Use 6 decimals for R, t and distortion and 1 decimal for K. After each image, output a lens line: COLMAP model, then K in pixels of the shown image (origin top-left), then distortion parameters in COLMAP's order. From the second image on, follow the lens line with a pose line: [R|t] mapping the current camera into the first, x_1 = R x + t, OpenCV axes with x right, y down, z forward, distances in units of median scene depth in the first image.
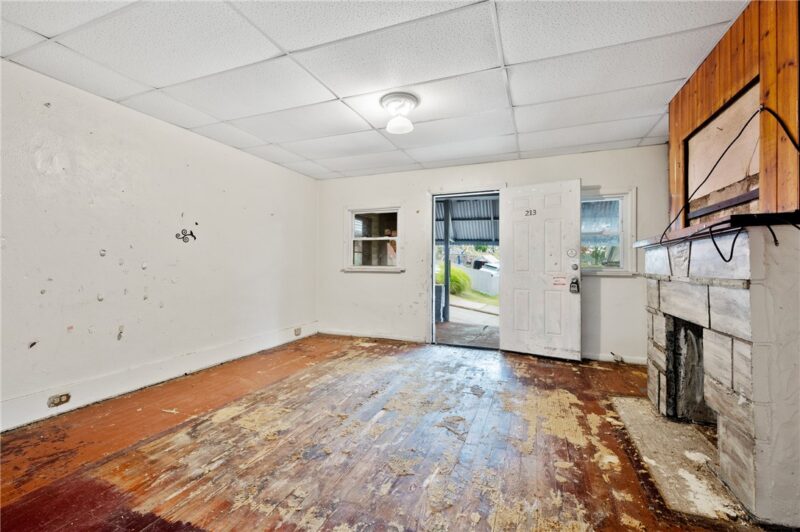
lens RADIAL K [[351.6, 0, 402.3], [0, 351.6, 266.0], [0, 0, 1]] dist [-0.003882, -0.000161]
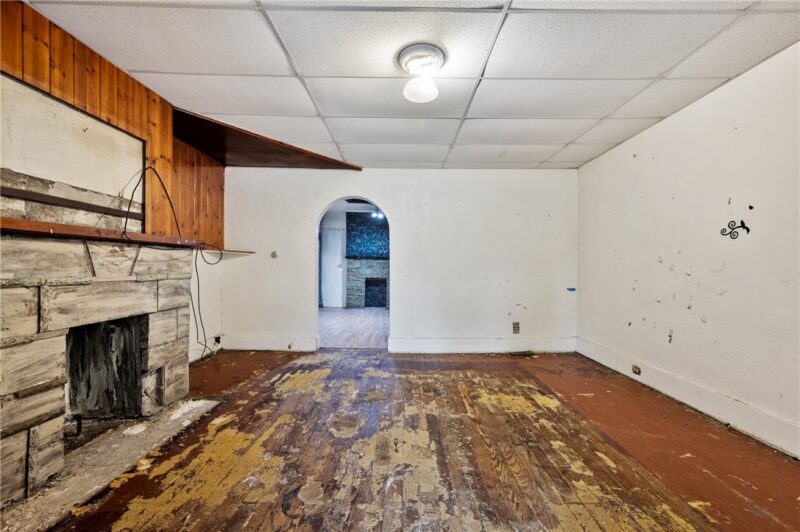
lens RADIAL K [[351.6, 0, 399.4], [0, 351.6, 269.5], [0, 0, 1]] dist [-0.003882, -0.000161]
pose [[-0.939330, -0.008008, -0.342922, 0.342890], [-0.011039, 0.999915, 0.006887, -0.004479], [0.342837, 0.010255, -0.939339, 1.943357]]
